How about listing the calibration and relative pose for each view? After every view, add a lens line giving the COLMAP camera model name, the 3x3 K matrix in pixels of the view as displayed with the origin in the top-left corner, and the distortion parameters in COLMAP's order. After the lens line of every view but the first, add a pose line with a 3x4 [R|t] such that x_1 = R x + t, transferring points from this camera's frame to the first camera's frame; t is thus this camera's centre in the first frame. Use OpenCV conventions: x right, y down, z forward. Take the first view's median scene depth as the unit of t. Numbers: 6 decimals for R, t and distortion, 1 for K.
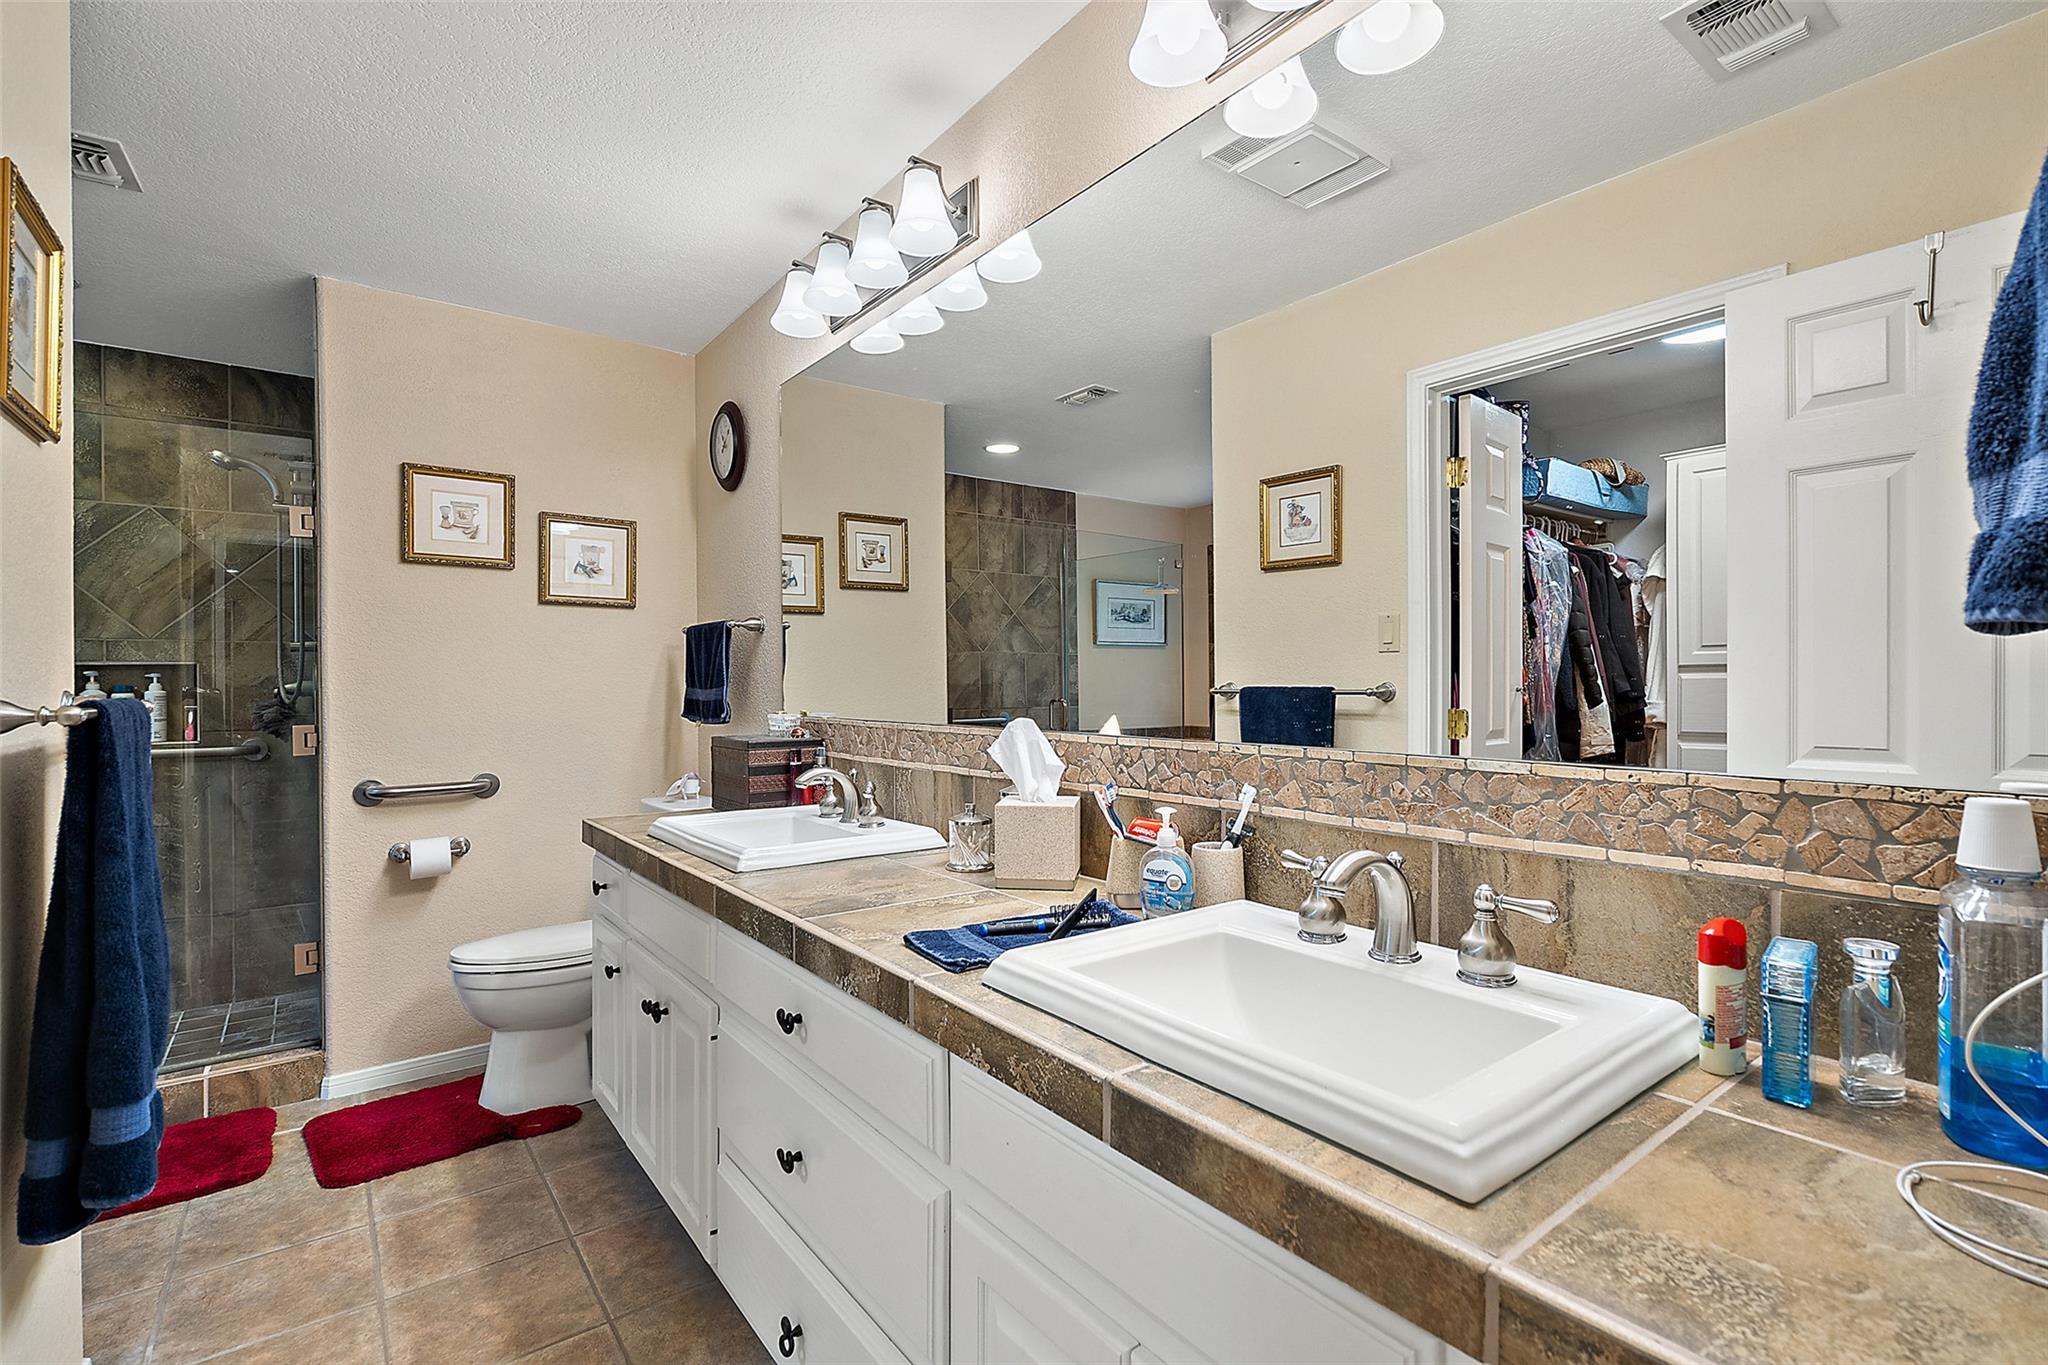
lens RADIAL K [[947.1, 0, 1035.2], [0, 947.1, 678.6], [0, 0, 1]] dist [-0.002959, 0.003344]
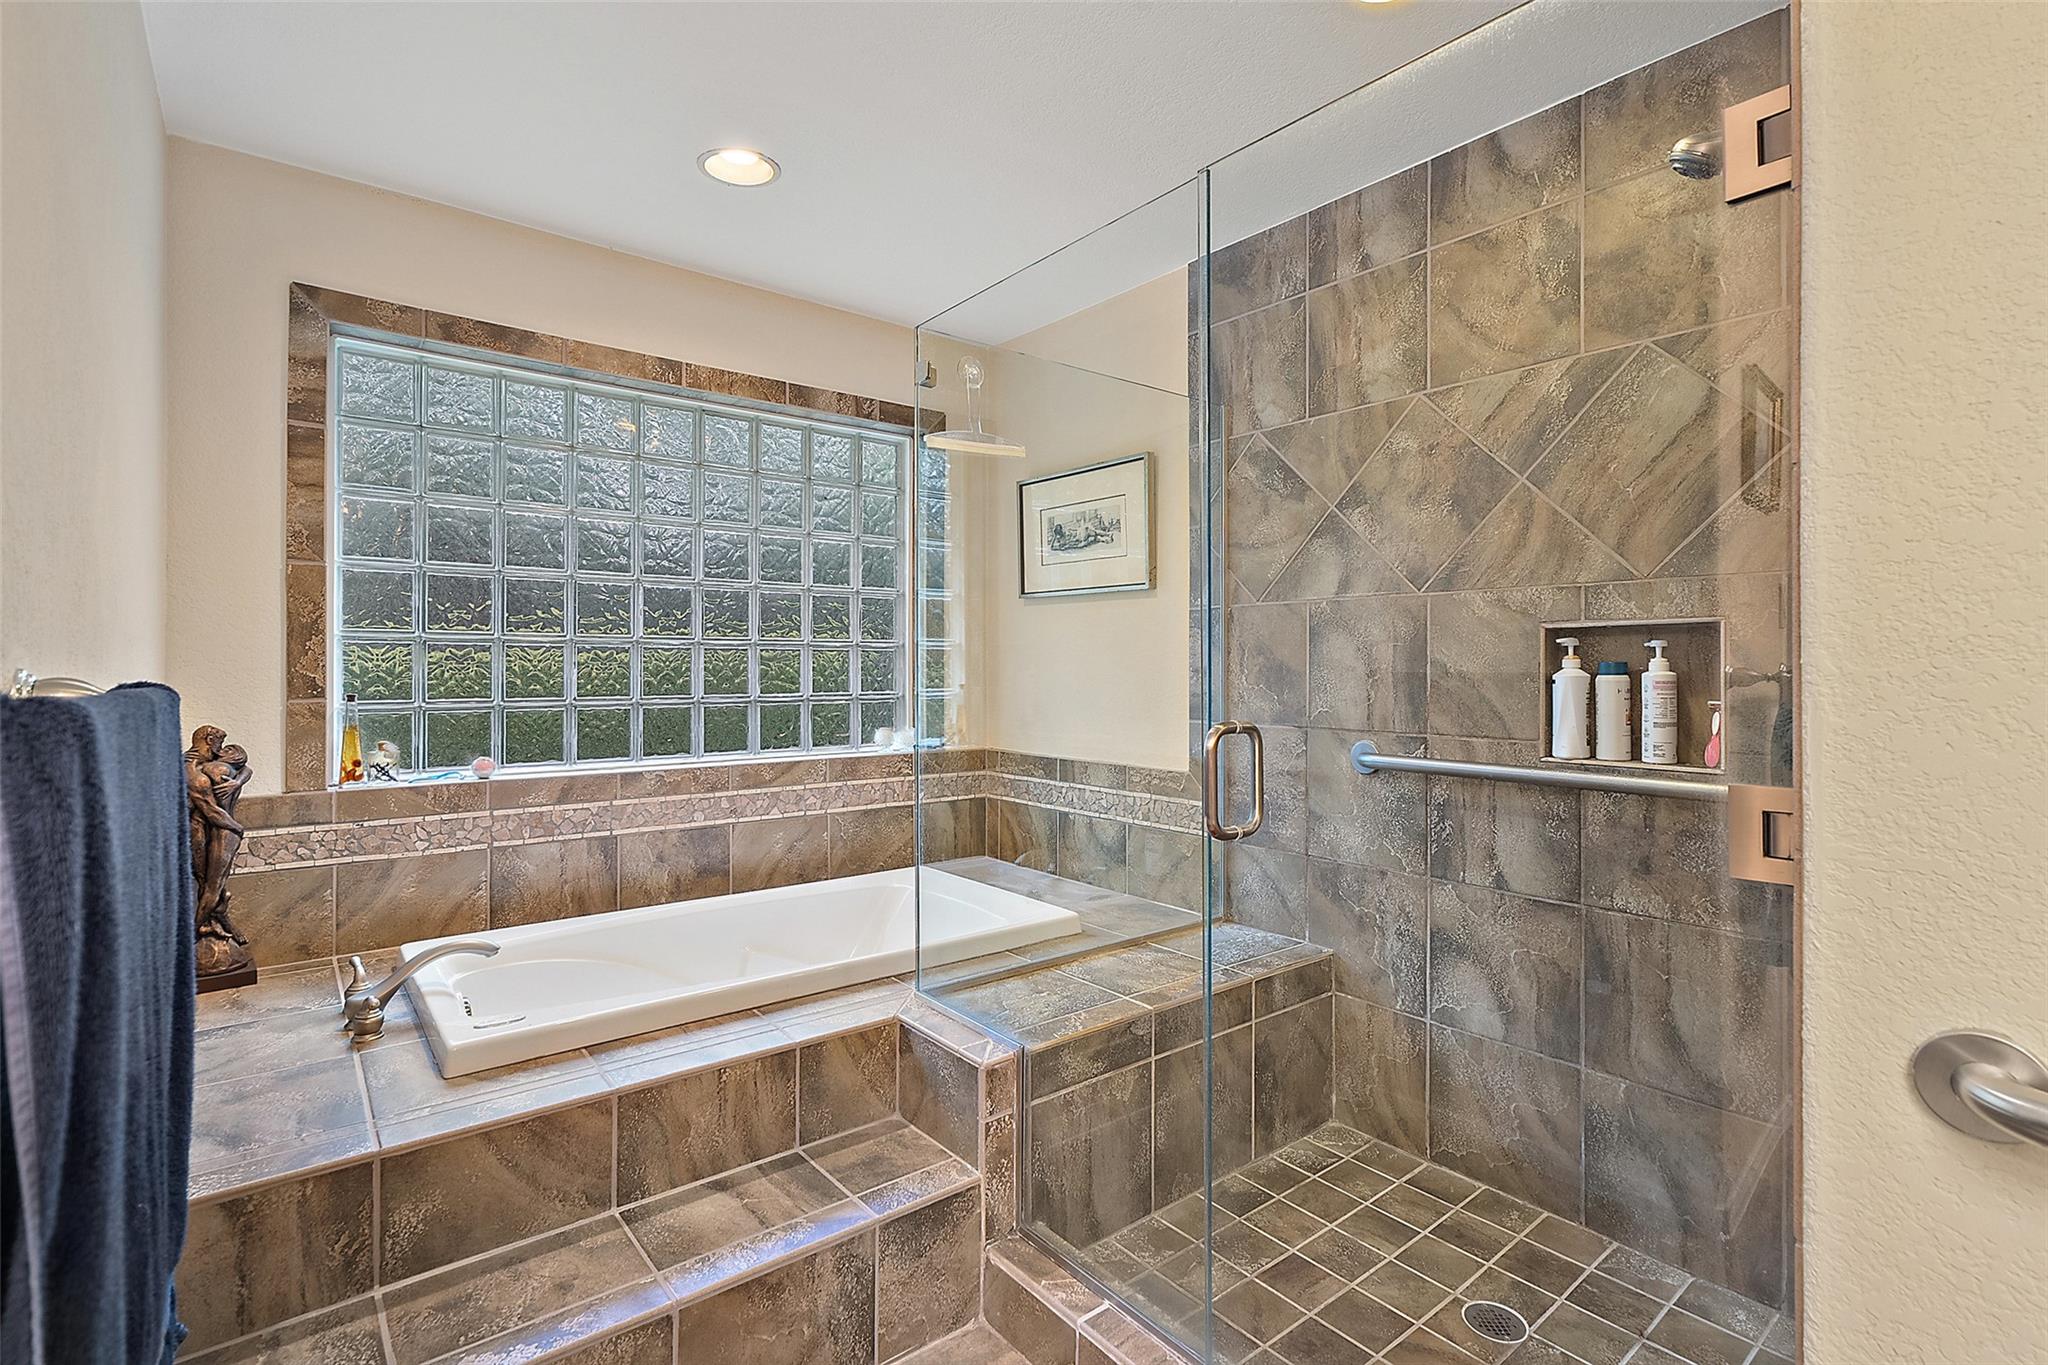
lens RADIAL K [[947.1, 0, 1029.4], [0, 947.1, 668.5], [0, 0, 1]] dist [-0.002959, 0.003344]
pose [[0.028472, 0.005840, -0.999578, -0.388576], [0.001552, 0.999981, 0.005887, 0.007417], [0.999593, -0.001719, 0.028463, 0.623631]]
